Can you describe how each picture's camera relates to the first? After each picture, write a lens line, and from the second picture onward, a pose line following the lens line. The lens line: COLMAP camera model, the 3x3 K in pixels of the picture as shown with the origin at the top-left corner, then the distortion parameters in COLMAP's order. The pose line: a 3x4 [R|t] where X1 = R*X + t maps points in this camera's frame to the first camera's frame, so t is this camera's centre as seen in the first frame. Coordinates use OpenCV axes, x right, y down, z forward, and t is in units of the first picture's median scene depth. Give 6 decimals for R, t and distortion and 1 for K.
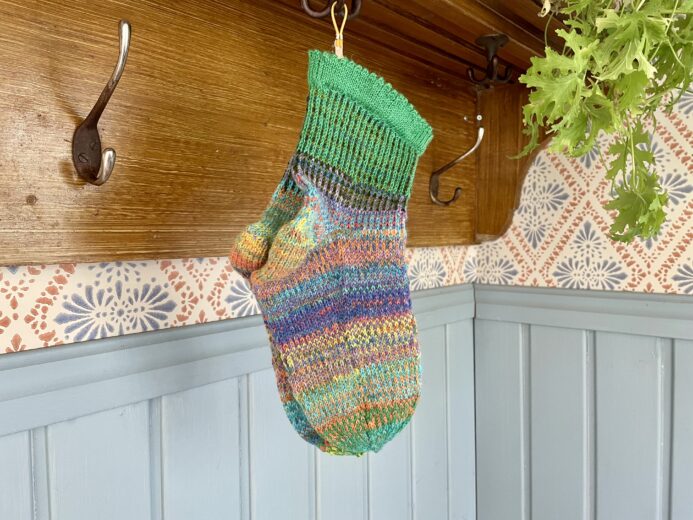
lens RADIAL K [[528.0, 0, 356.4], [0, 528.0, 252.0], [0, 0, 1]] dist [0.080268, -0.112576]
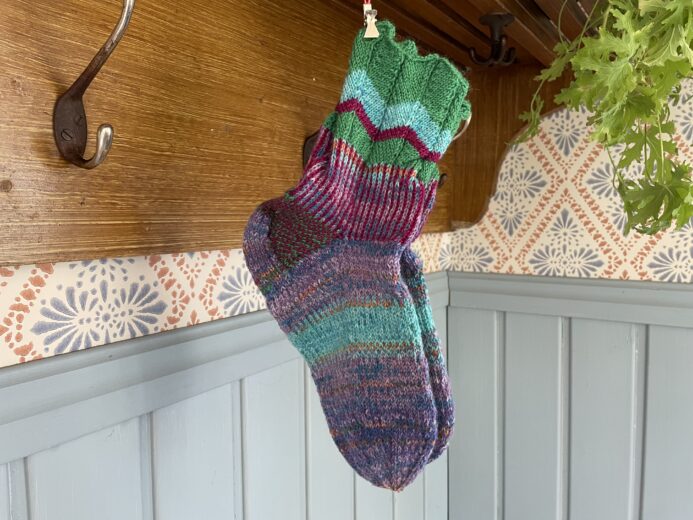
lens RADIAL K [[528.0, 0, 354.0], [0, 528.0, 252.1], [0, 0, 1]] dist [0.080268, -0.112576]
pose [[0.990452, -0.005599, 0.137741, -0.156671], [0.000636, 0.999350, 0.036053, -0.020539], [-0.137853, -0.035621, 0.989812, 0.095702]]
